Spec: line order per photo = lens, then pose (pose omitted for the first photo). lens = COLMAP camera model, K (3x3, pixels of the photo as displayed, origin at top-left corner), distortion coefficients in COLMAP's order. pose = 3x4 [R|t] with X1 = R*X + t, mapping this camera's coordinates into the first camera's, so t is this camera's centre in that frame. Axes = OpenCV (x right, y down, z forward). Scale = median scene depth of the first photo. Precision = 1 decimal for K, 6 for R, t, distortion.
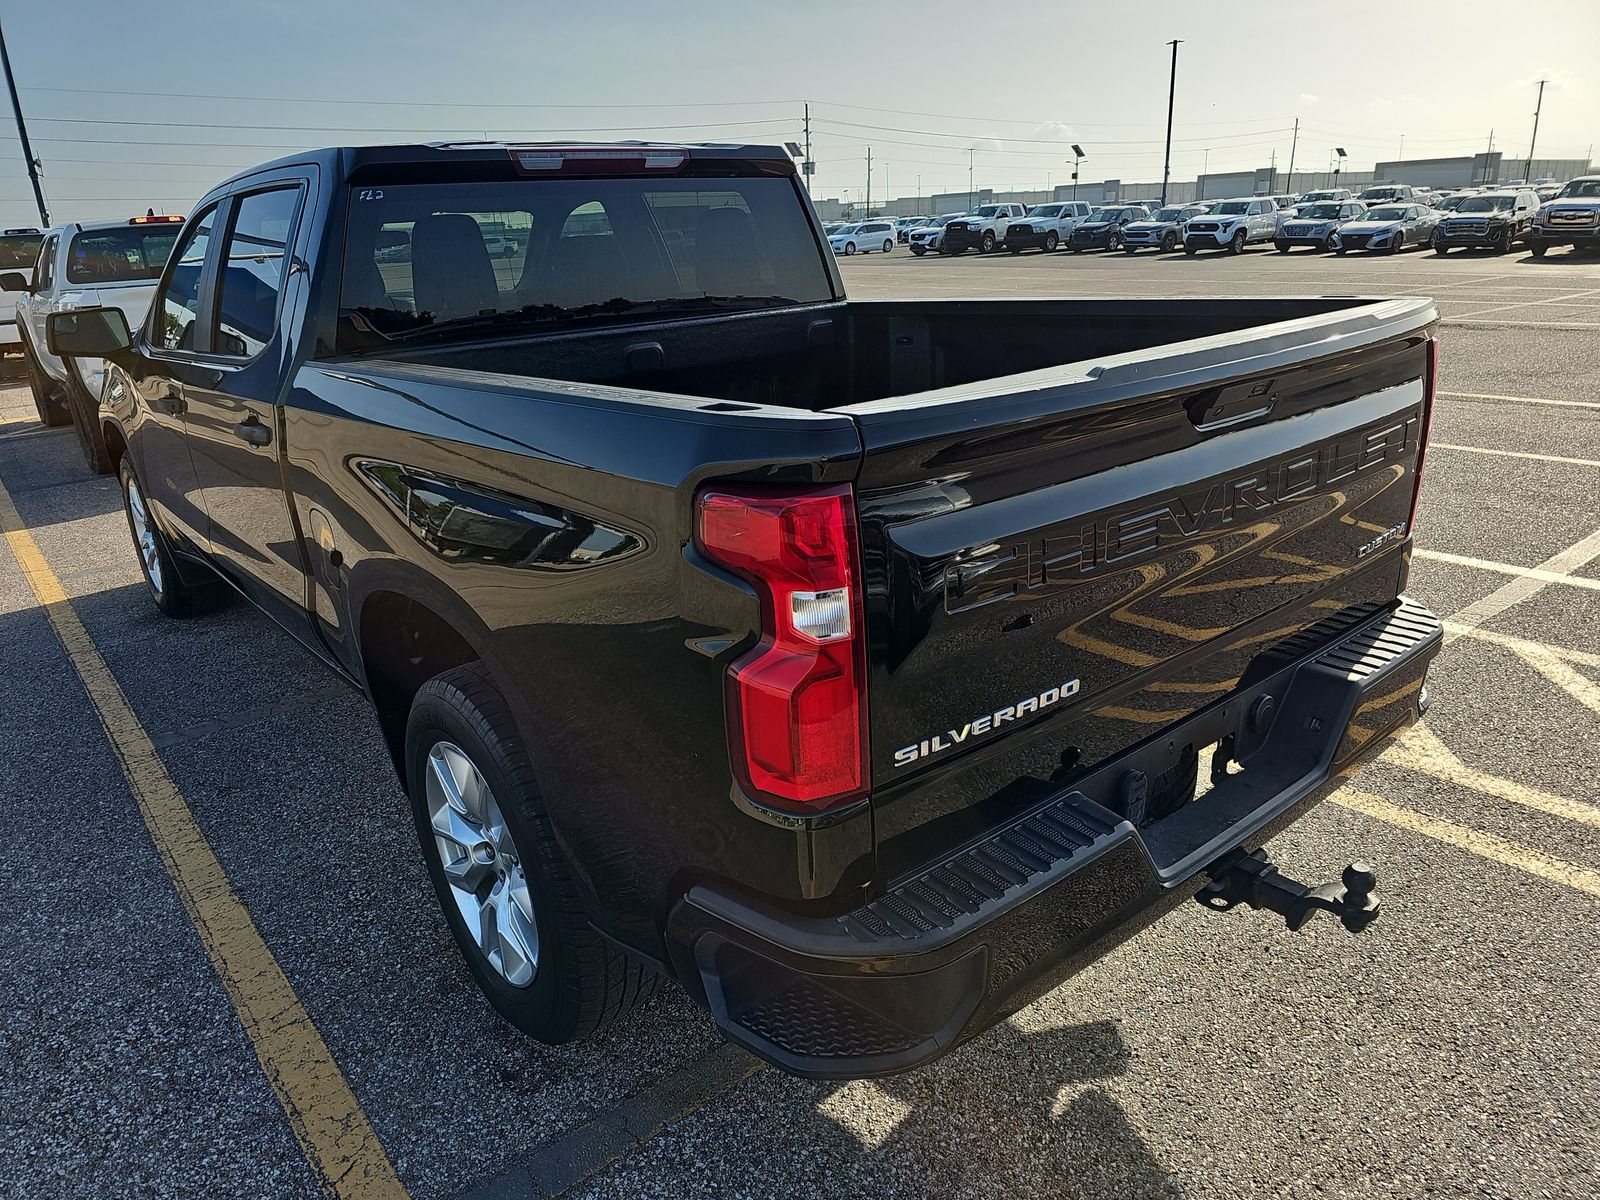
lens RADIAL K [[1067.2, 0, 805.9], [0, 1067.2, 603.3], [0, 0, 1]] dist [0.024545, -0.031123]
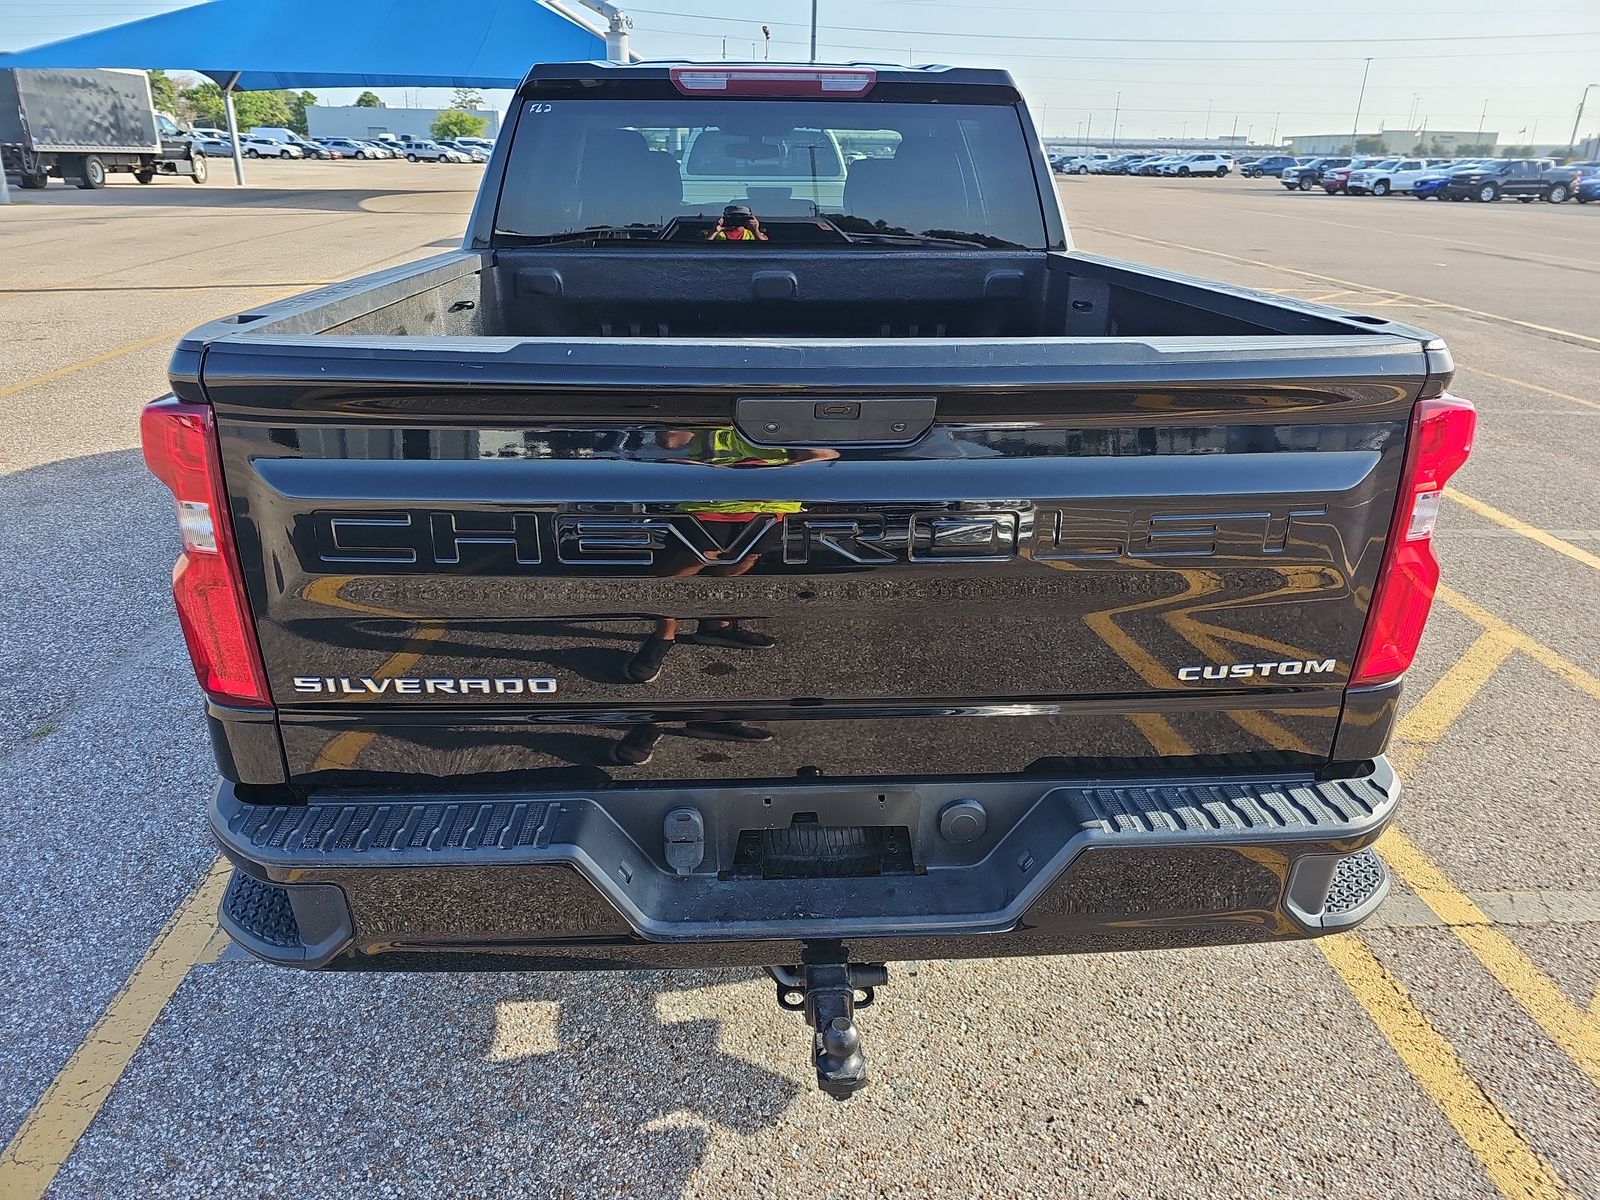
lens RADIAL K [[1067.2, 0, 804.5], [0, 1067.2, 604.8], [0, 0, 1]] dist [0.024545, -0.031123]
pose [[0.806481, 0.282258, -0.519537, 0.690816], [-0.243030, 0.959284, 0.143910, -0.137916], [0.539003, 0.010203, 0.842242, 0.258766]]
